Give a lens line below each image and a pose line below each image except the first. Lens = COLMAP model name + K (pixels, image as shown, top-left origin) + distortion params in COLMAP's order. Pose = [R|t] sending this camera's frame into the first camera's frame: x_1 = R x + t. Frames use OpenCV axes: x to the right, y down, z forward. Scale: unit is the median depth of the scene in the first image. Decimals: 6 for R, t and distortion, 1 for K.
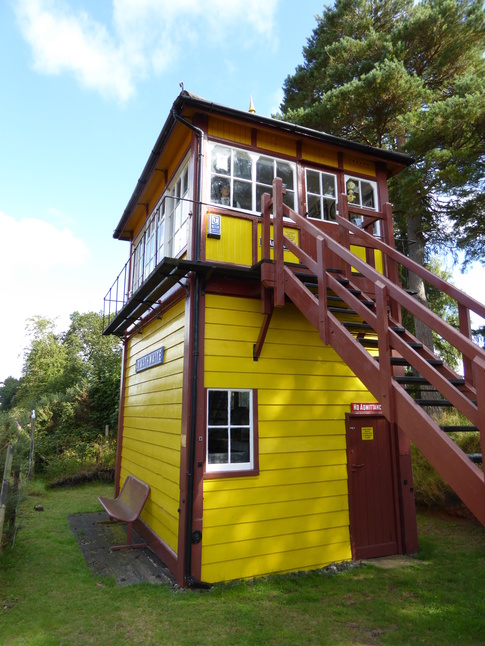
lens RADIAL K [[453.3, 0, 241.4], [0, 453.3, 326.1], [0, 0, 1]] dist [-0.038972, -0.000078]
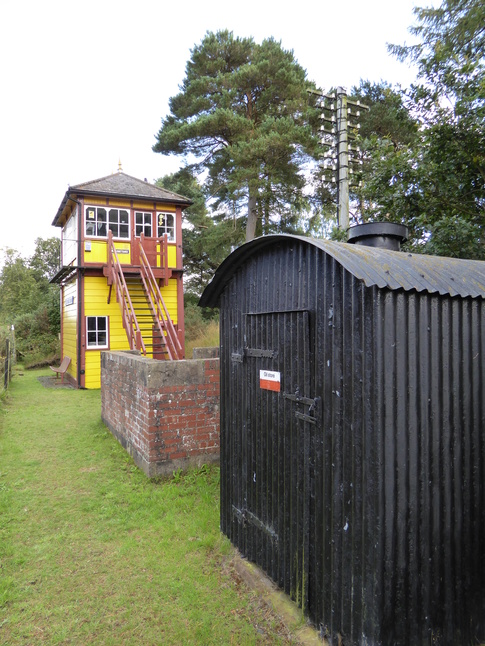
lens RADIAL K [[453.3, 0, 241.9], [0, 453.3, 319.5], [0, 0, 1]] dist [-0.038972, -0.000078]
pose [[0.998371, -0.013786, 0.055360, 0.557757], [0.003402, 0.983024, 0.183446, -0.257132], [-0.056949, -0.182959, 0.981470, -1.288883]]
